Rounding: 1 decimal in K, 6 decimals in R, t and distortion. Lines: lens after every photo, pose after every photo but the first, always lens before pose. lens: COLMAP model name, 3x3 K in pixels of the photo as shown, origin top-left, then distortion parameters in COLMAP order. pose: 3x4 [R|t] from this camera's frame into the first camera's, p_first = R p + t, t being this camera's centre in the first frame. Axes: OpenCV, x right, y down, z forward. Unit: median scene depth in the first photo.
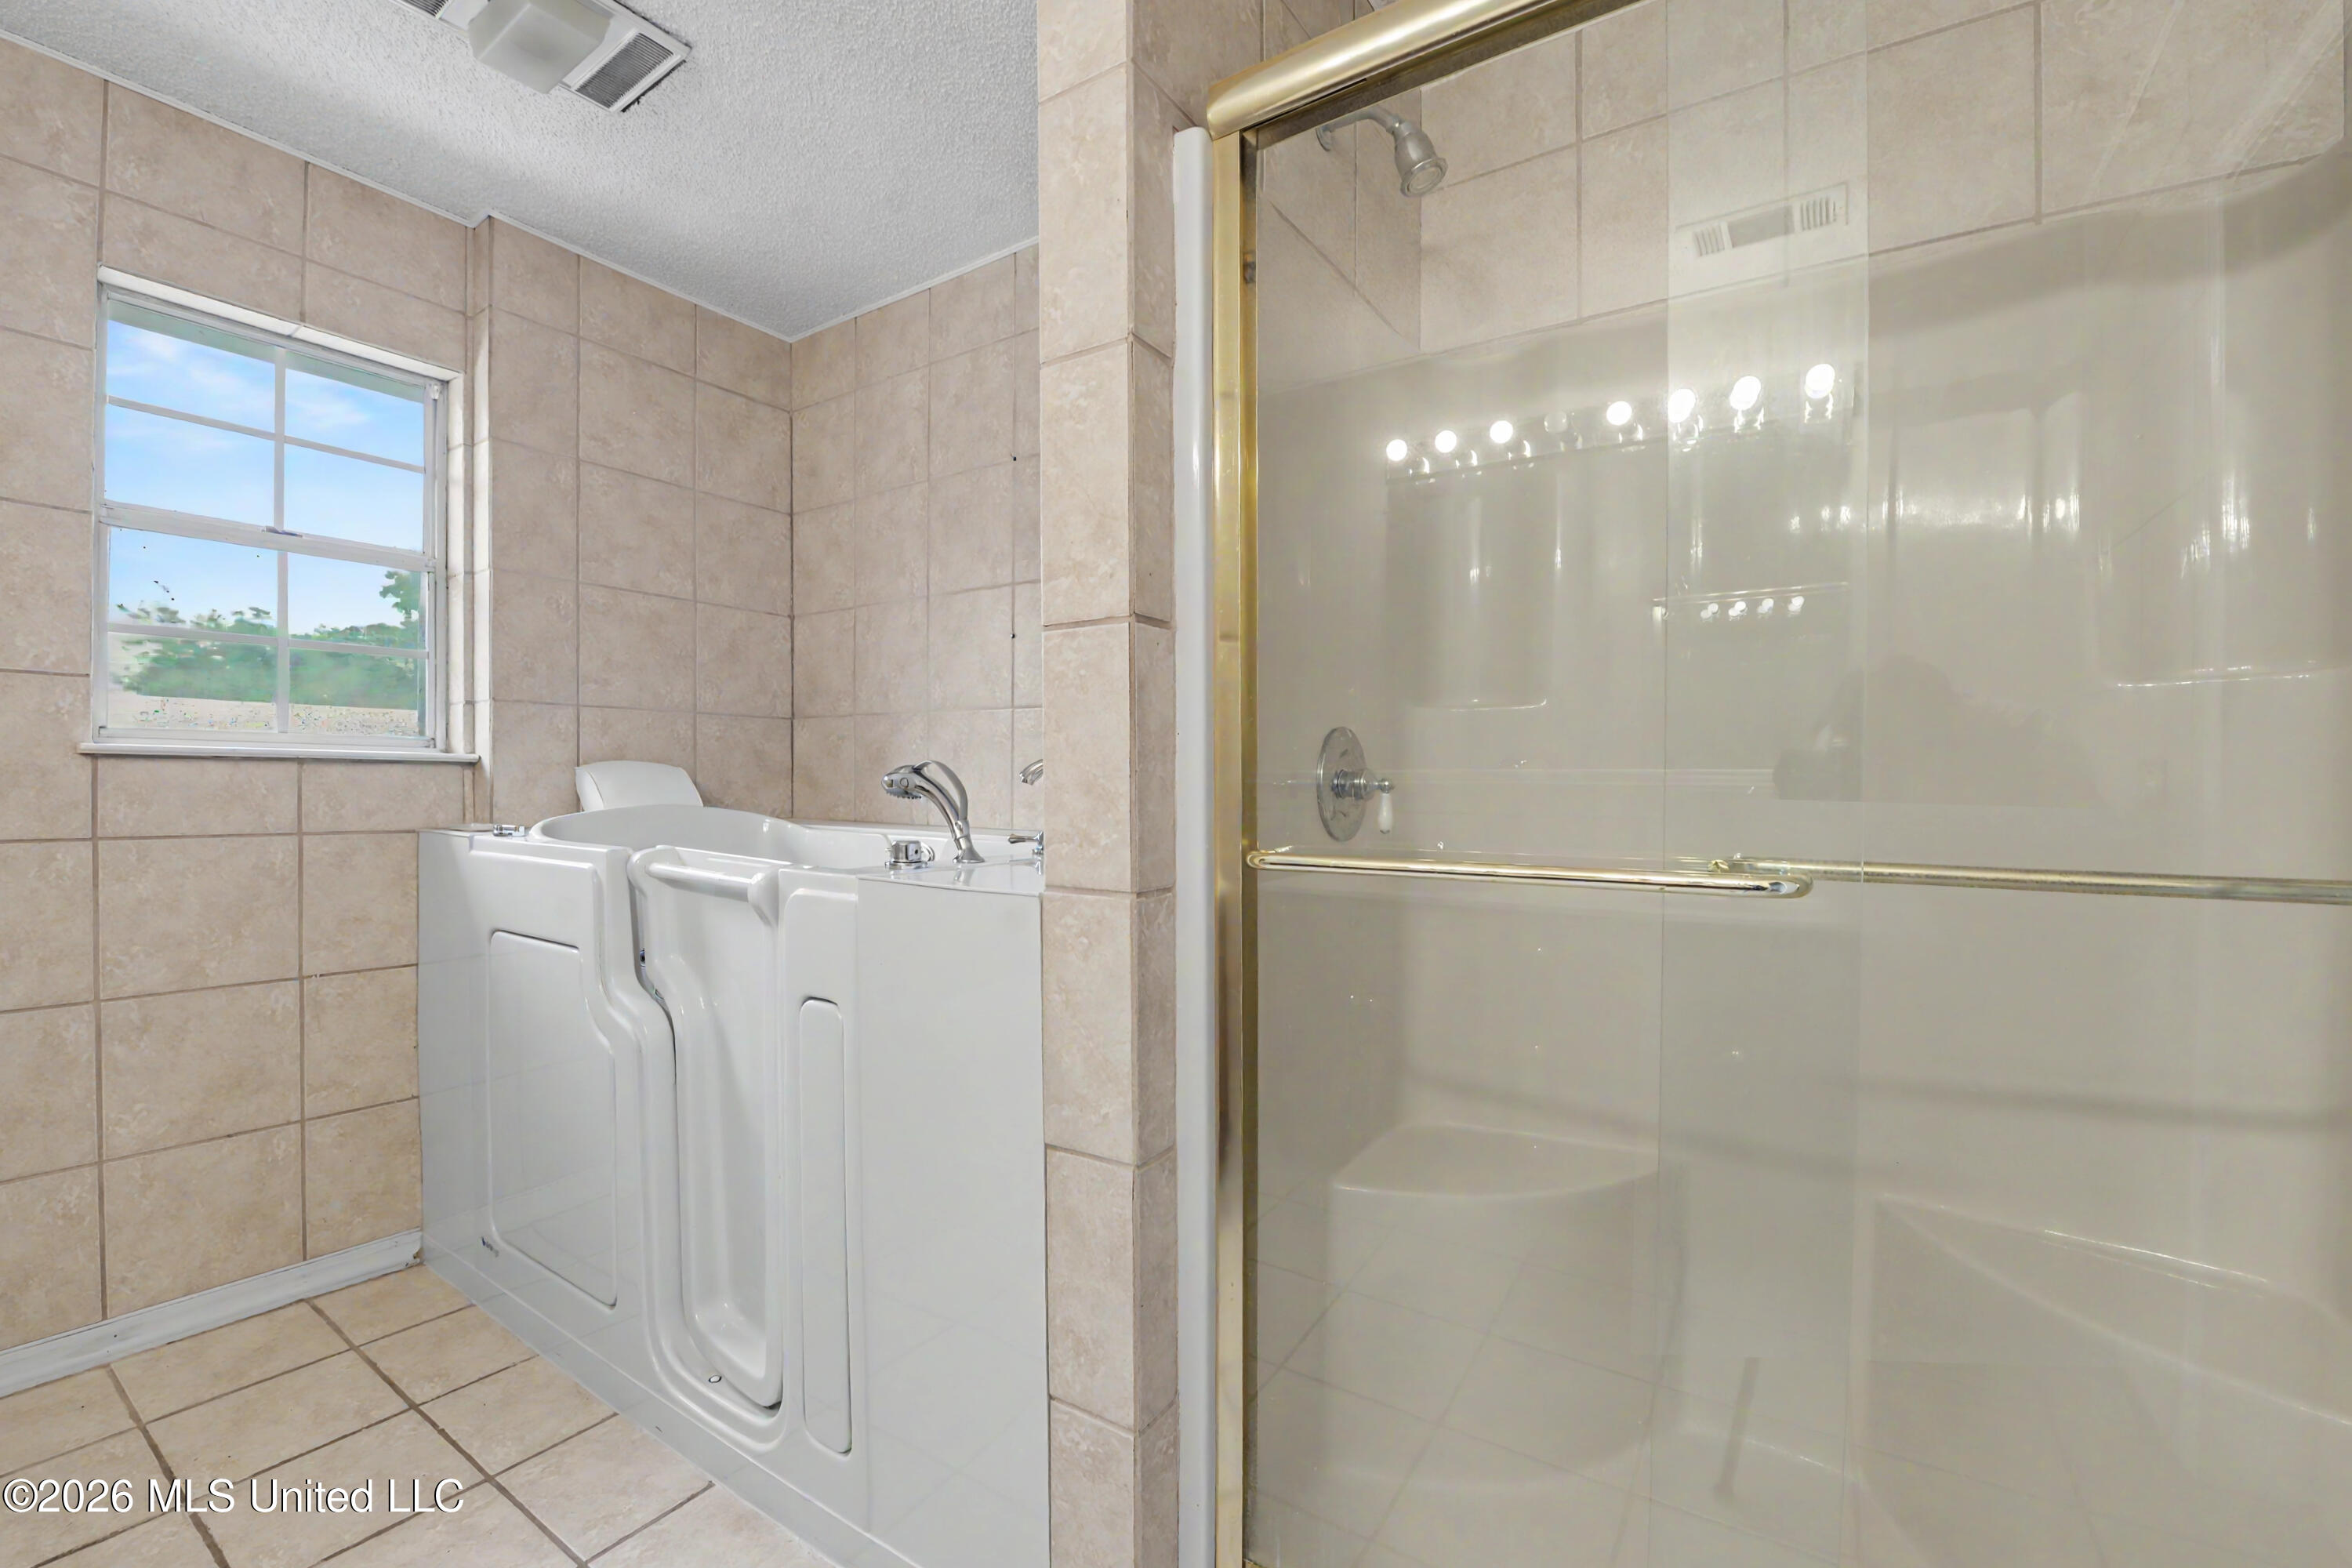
lens RADIAL K [[972.4, 0, 1179.7], [0, 972.4, 799.6], [0, 0, 1]] dist [-0.021883, -0.001222]
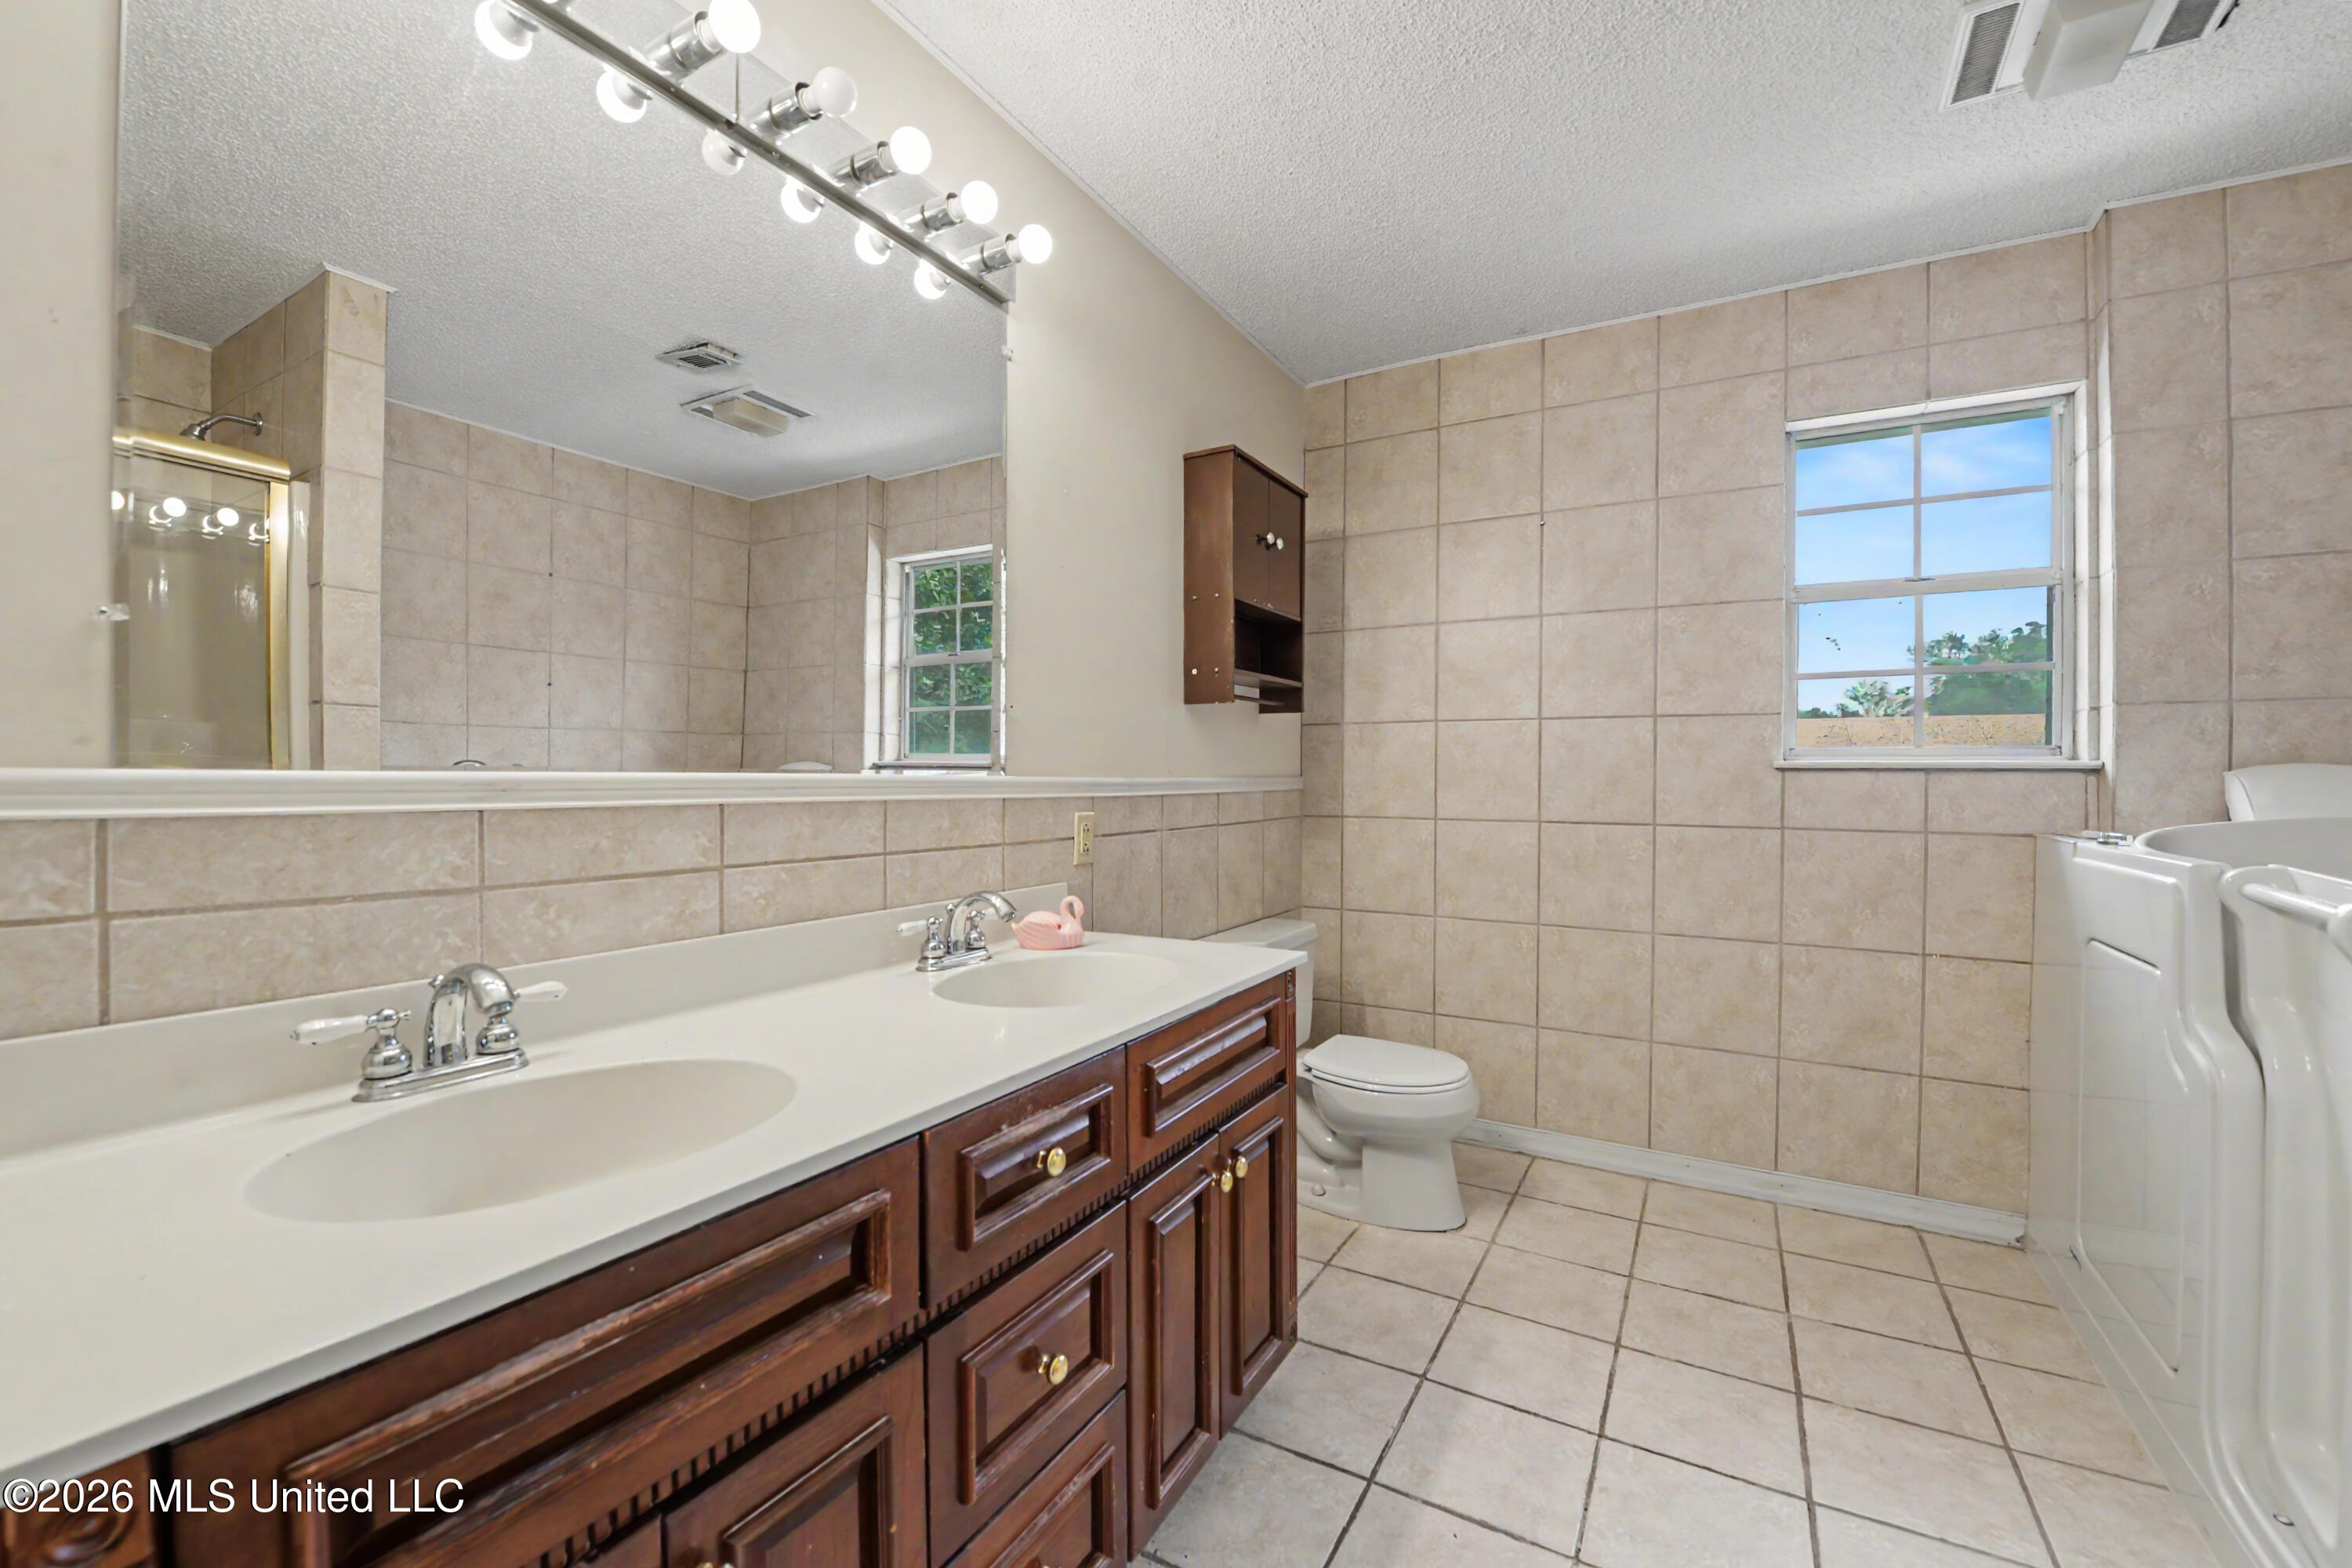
lens RADIAL K [[972.4, 0, 1178.5], [0, 972.4, 784.4], [0, 0, 1]] dist [-0.021883, -0.001222]
pose [[0.067306, -0.003479, -0.997726, 0.193068], [-0.019778, 0.999793, -0.004821, 0.000375], [0.997536, 0.020057, 0.067223, -0.003542]]
